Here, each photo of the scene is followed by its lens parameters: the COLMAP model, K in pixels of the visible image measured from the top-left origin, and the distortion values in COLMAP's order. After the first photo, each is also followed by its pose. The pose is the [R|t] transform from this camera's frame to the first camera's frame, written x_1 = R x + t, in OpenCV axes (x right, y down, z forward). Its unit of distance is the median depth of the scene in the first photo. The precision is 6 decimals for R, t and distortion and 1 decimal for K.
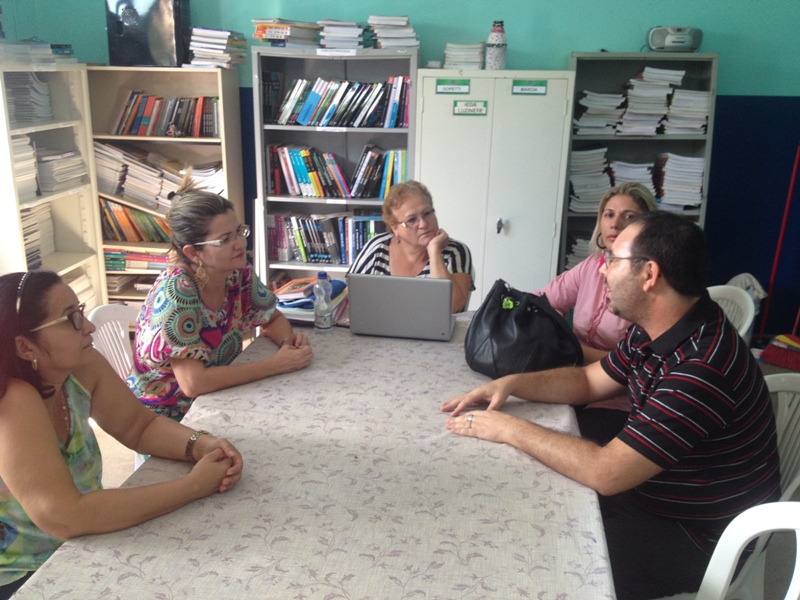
lens RADIAL K [[756.2, 0, 393.6], [0, 756.2, 321.6], [0, 0, 1]] dist [0.166224, -0.372833]
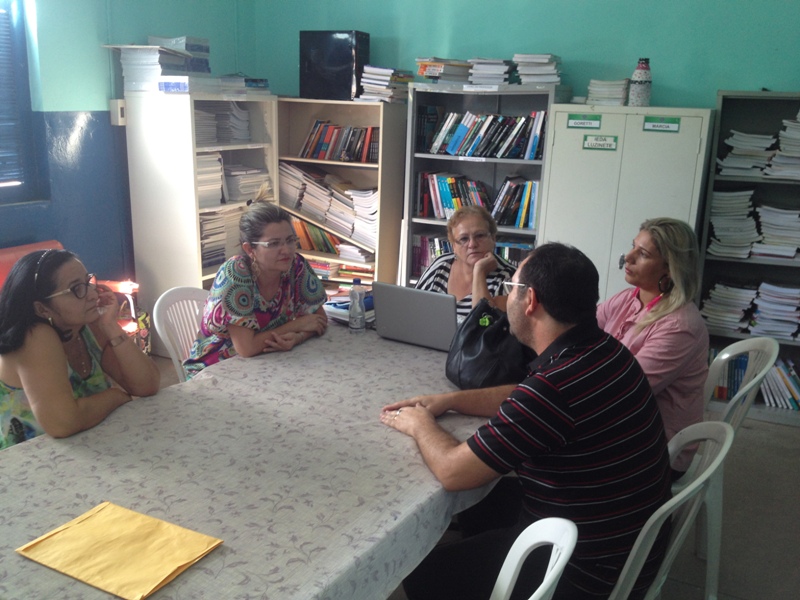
lens RADIAL K [[756.2, 0, 393.6], [0, 756.2, 321.6], [0, 0, 1]] dist [0.166224, -0.372833]
pose [[0.928650, 0.117430, -0.351881, 0.222035], [-0.132420, 0.991016, -0.018747, 0.007970], [0.346518, 0.064006, 0.935857, -0.021035]]
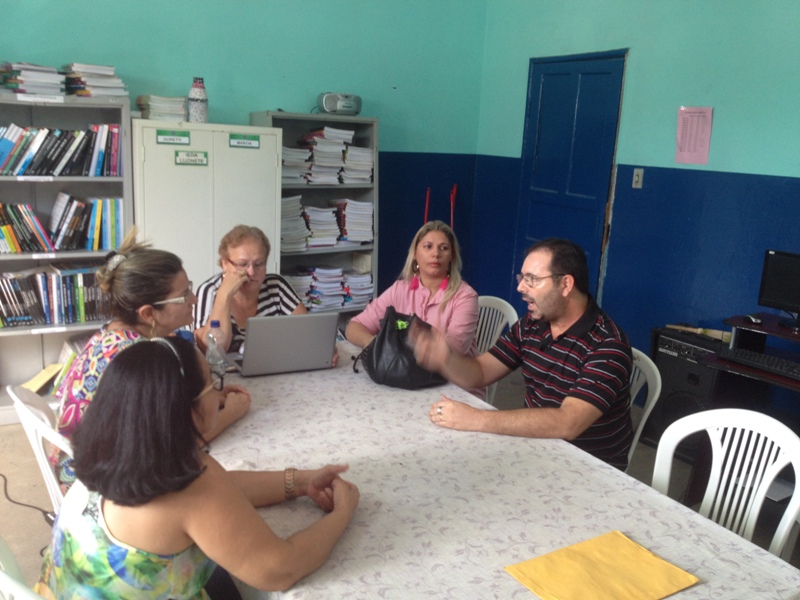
lens RADIAL K [[756.2, 0, 393.6], [0, 756.2, 321.6], [0, 0, 1]] dist [0.166224, -0.372833]
pose [[0.794670, -0.119265, 0.595210, -0.314469], [0.151560, 0.988439, -0.004291, -0.014138], [-0.587817, 0.093620, 0.803559, 0.024486]]
